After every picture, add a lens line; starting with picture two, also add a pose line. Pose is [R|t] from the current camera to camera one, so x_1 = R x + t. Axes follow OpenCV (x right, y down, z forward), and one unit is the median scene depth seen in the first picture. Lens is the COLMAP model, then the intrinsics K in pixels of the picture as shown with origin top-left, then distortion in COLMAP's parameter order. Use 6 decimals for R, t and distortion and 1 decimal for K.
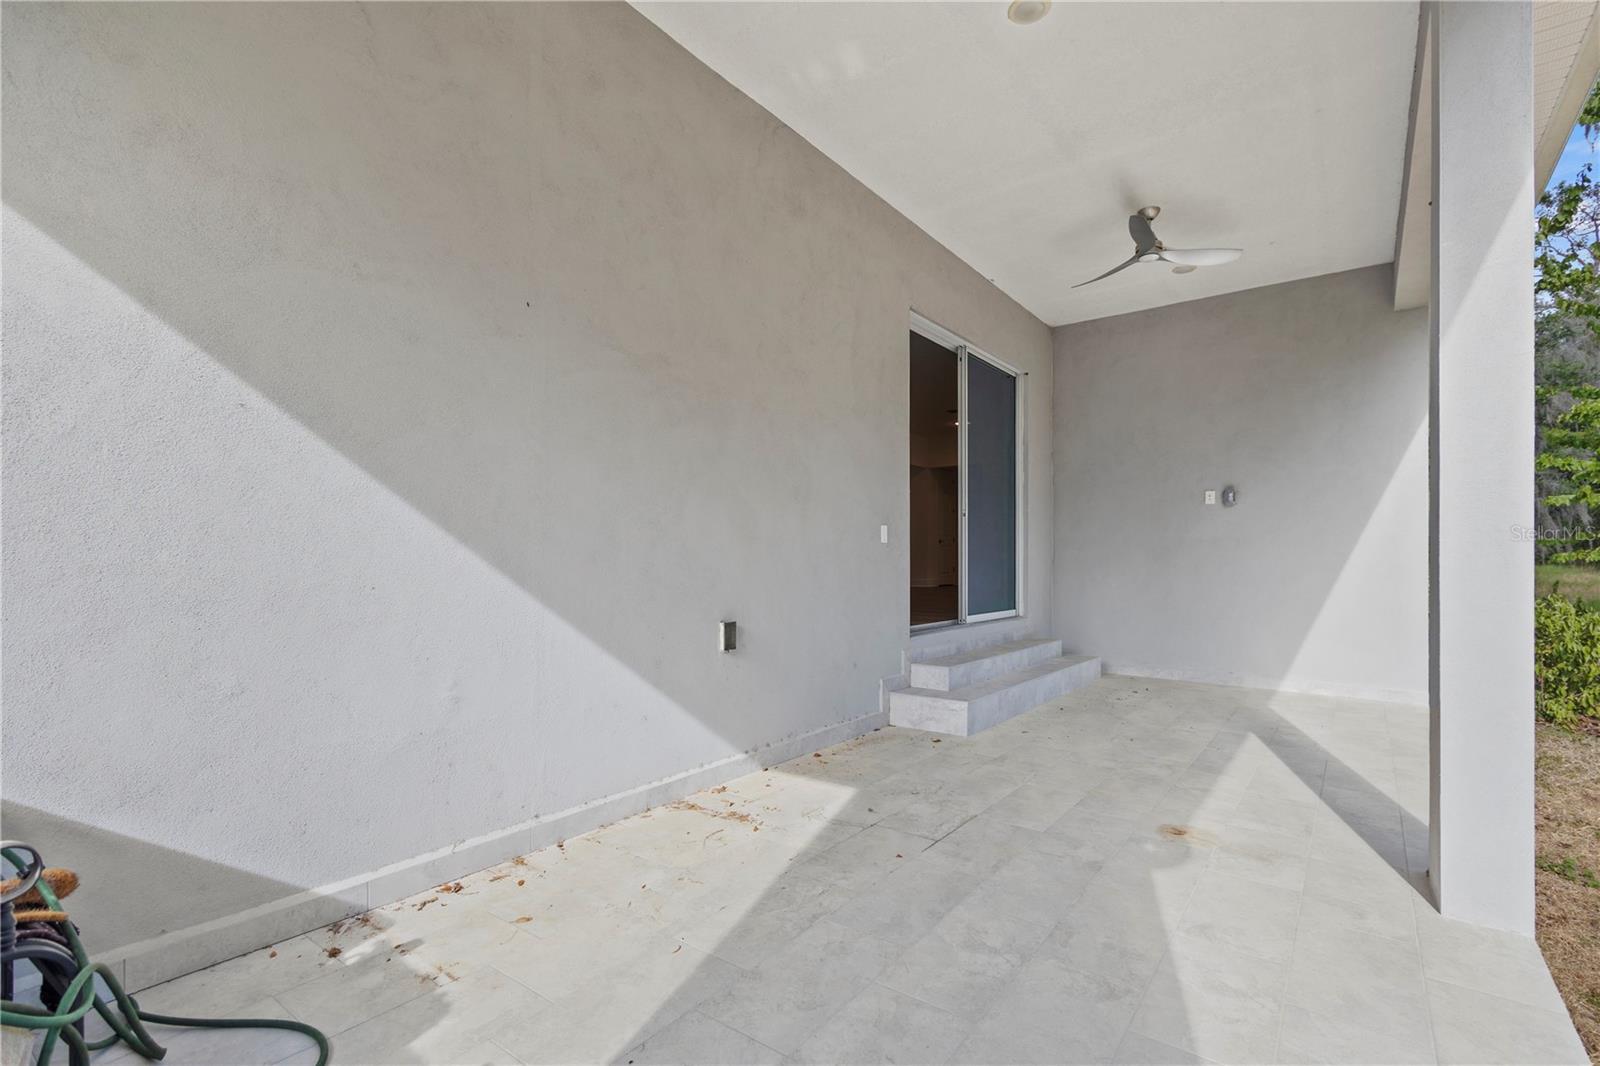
lens RADIAL K [[754.1, 0, 794.2], [0, 754.1, 565.2], [0, 0, 1]] dist [0.000025, -0.000083]
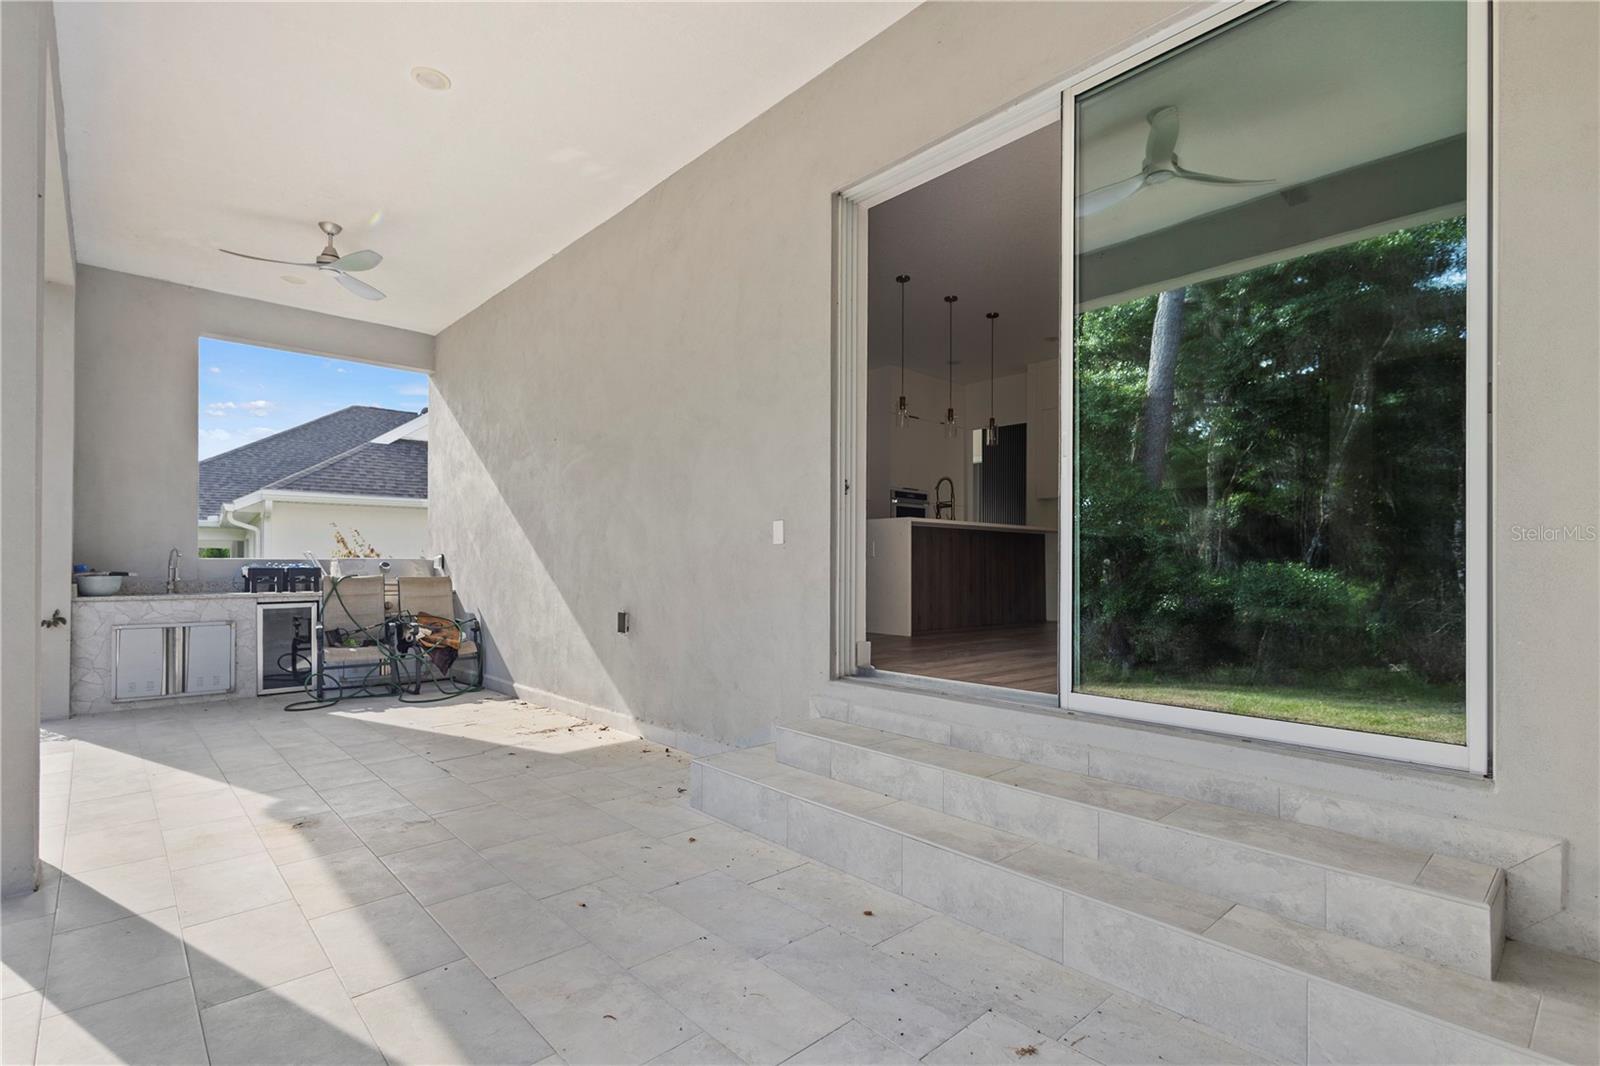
lens RADIAL K [[754.1, 0, 794.2], [0, 754.1, 565.2], [0, 0, 1]] dist [0.000025, -0.000083]
pose [[-0.188142, -0.000315, -0.982142, 1.018000], [-0.005832, 0.999983, 0.000797, -0.009370], [0.982124, 0.005878, -0.188141, 1.349945]]
